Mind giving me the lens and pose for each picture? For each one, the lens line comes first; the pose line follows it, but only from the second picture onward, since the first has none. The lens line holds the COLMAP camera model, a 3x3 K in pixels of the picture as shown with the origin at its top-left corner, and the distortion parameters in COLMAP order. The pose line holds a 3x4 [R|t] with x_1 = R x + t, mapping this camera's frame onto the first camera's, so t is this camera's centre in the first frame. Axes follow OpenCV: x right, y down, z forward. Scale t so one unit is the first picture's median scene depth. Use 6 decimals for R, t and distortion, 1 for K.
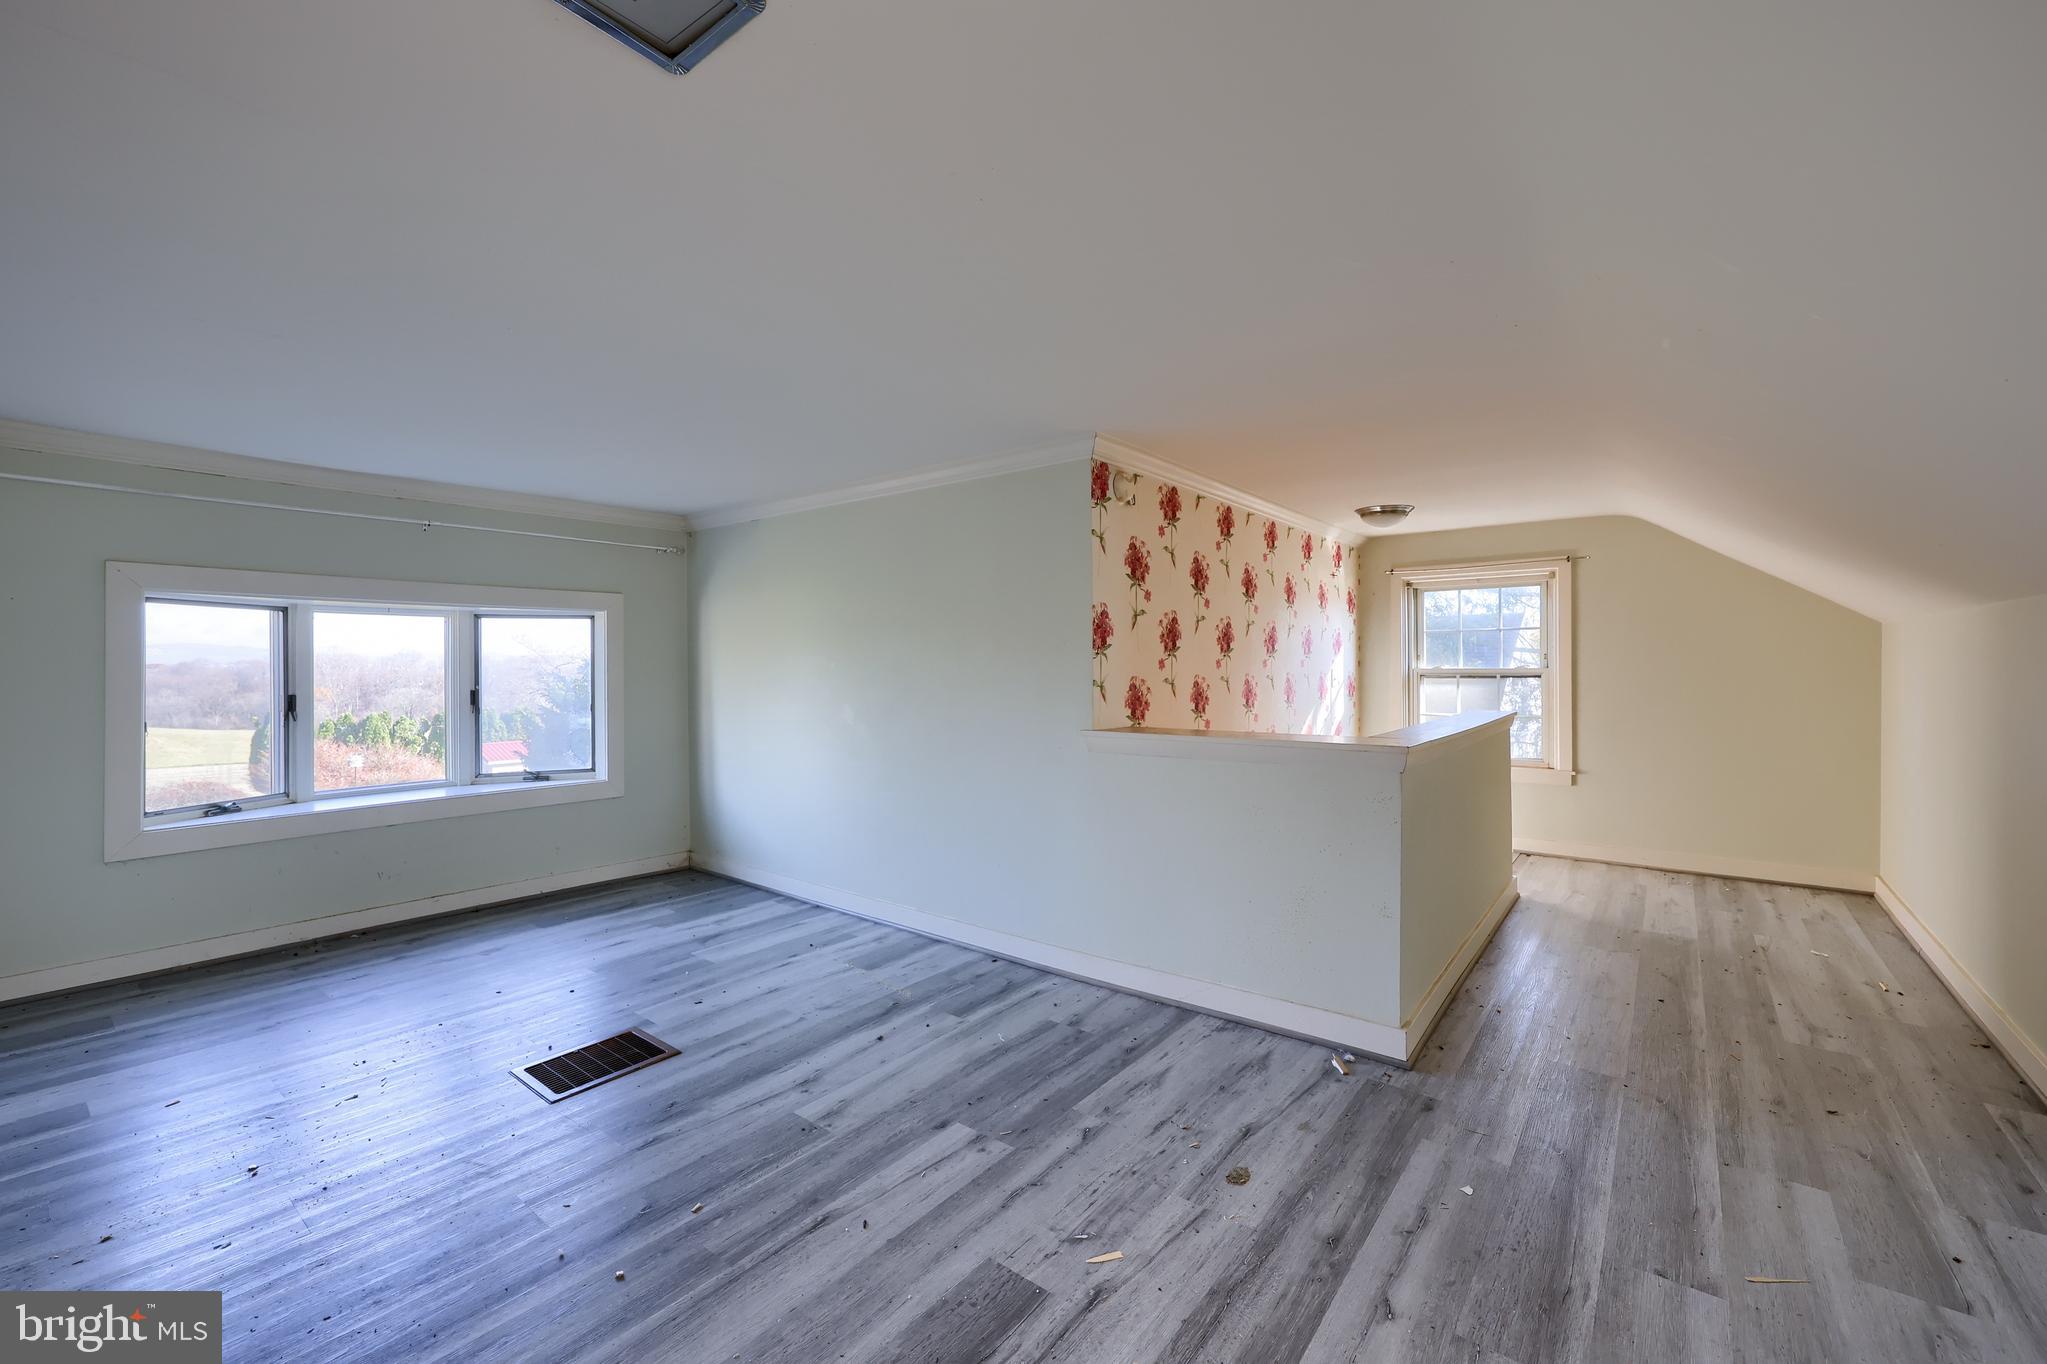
lens RADIAL K [[826.2, 0, 1027.2], [0, 826.2, 691.8], [0, 0, 1]] dist [-0.001901, -0.000111]
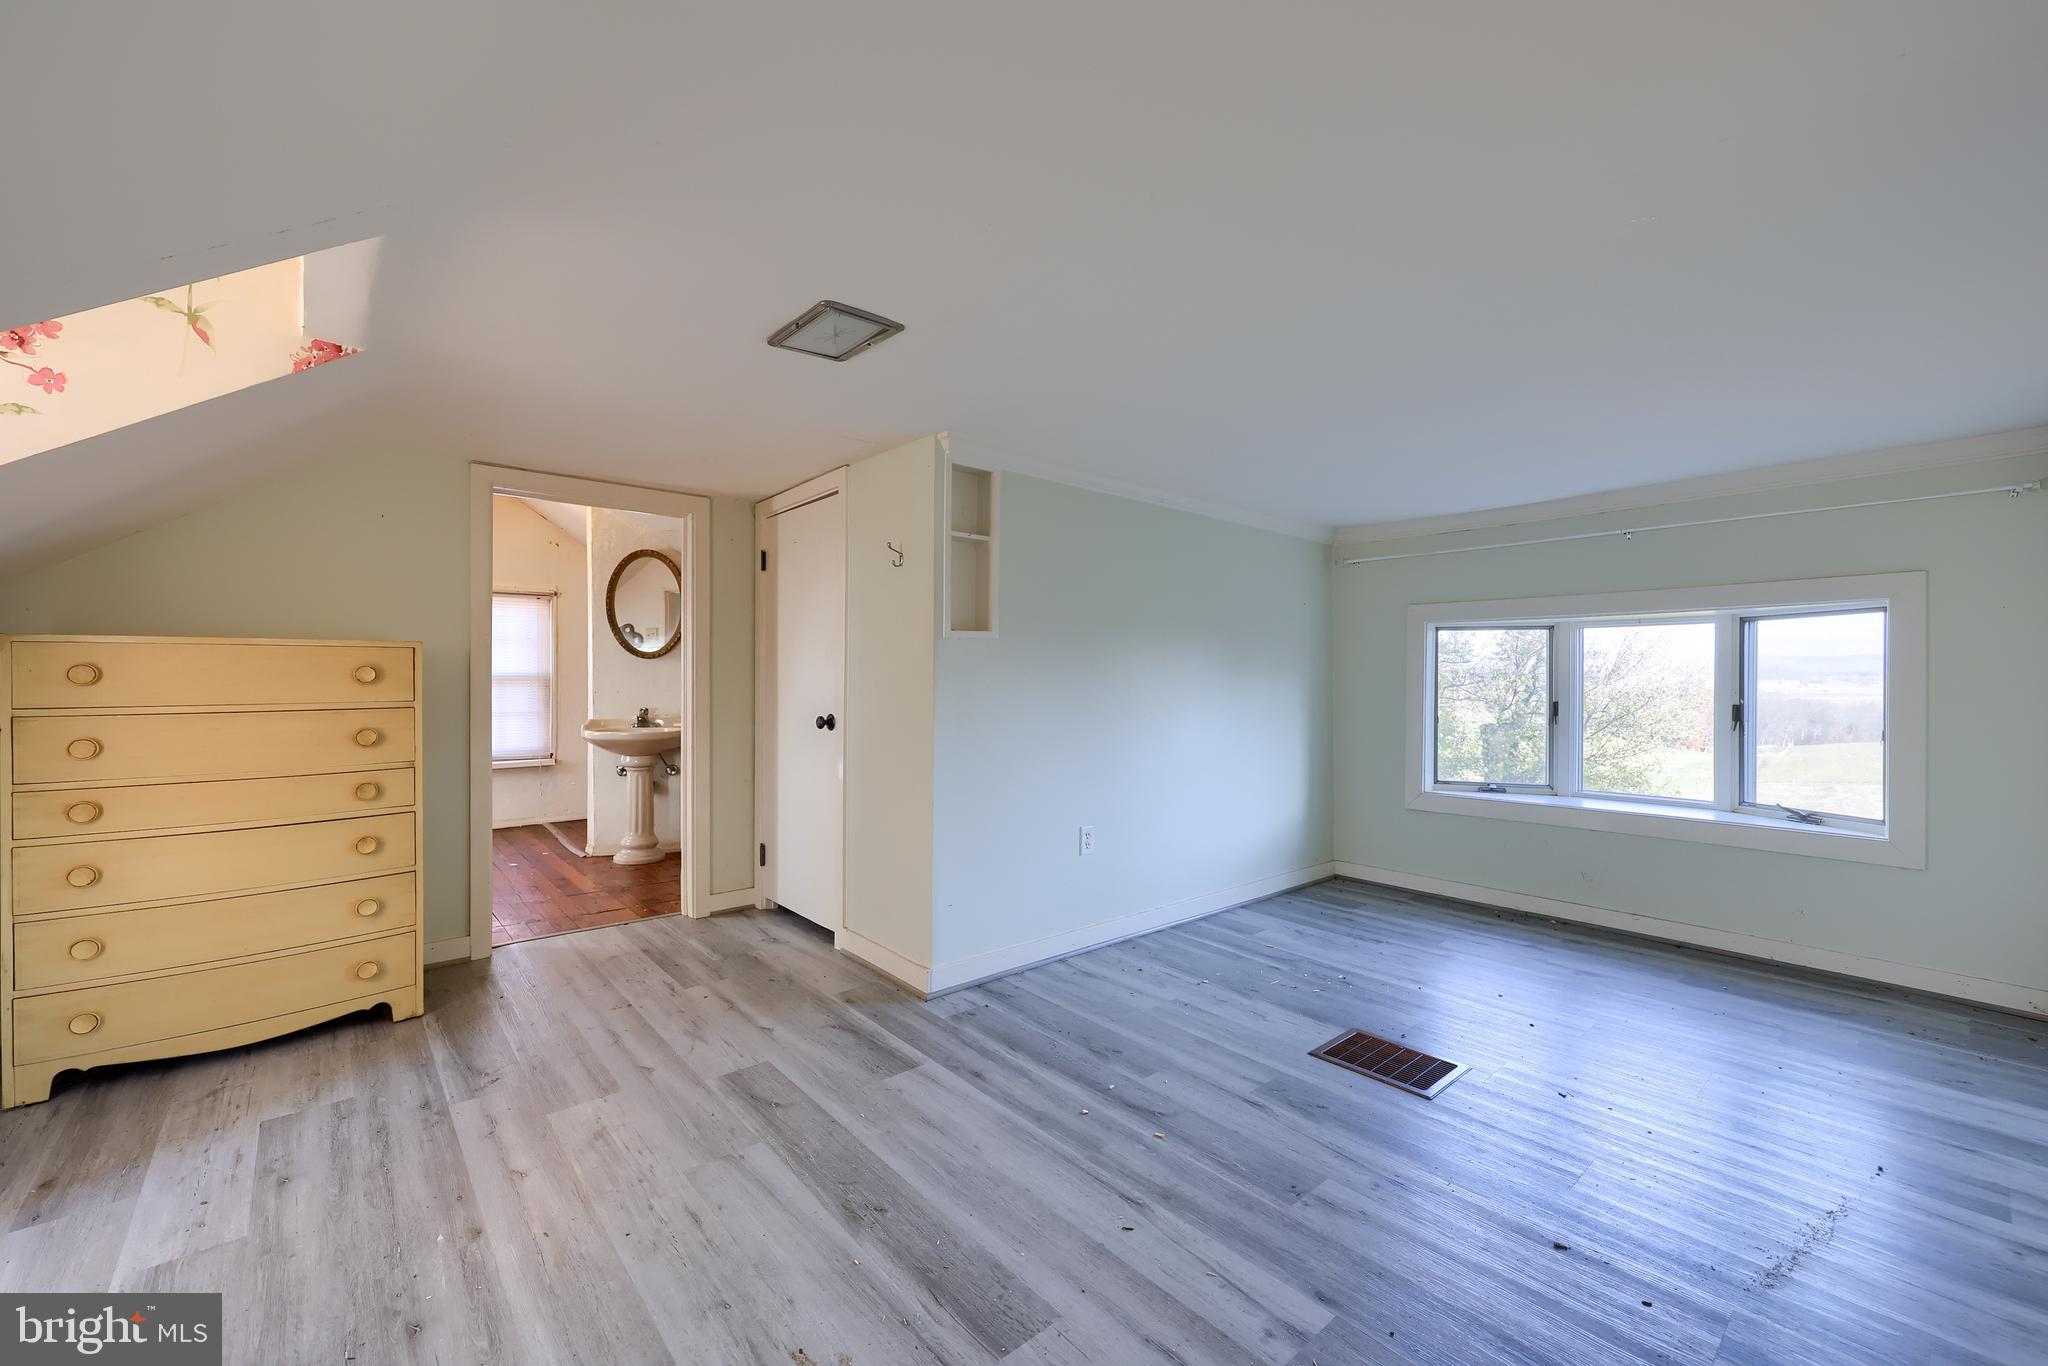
lens RADIAL K [[826.6, 0, 1027.7], [0, 826.6, 692.8], [0, 0, 1]] dist [-0.001901, -0.000111]
pose [[-0.190570, 0.021436, -0.981440, 0.426583], [-0.032309, 0.999083, 0.028095, -0.018613], [0.981142, 0.037063, -0.189702, 0.554833]]
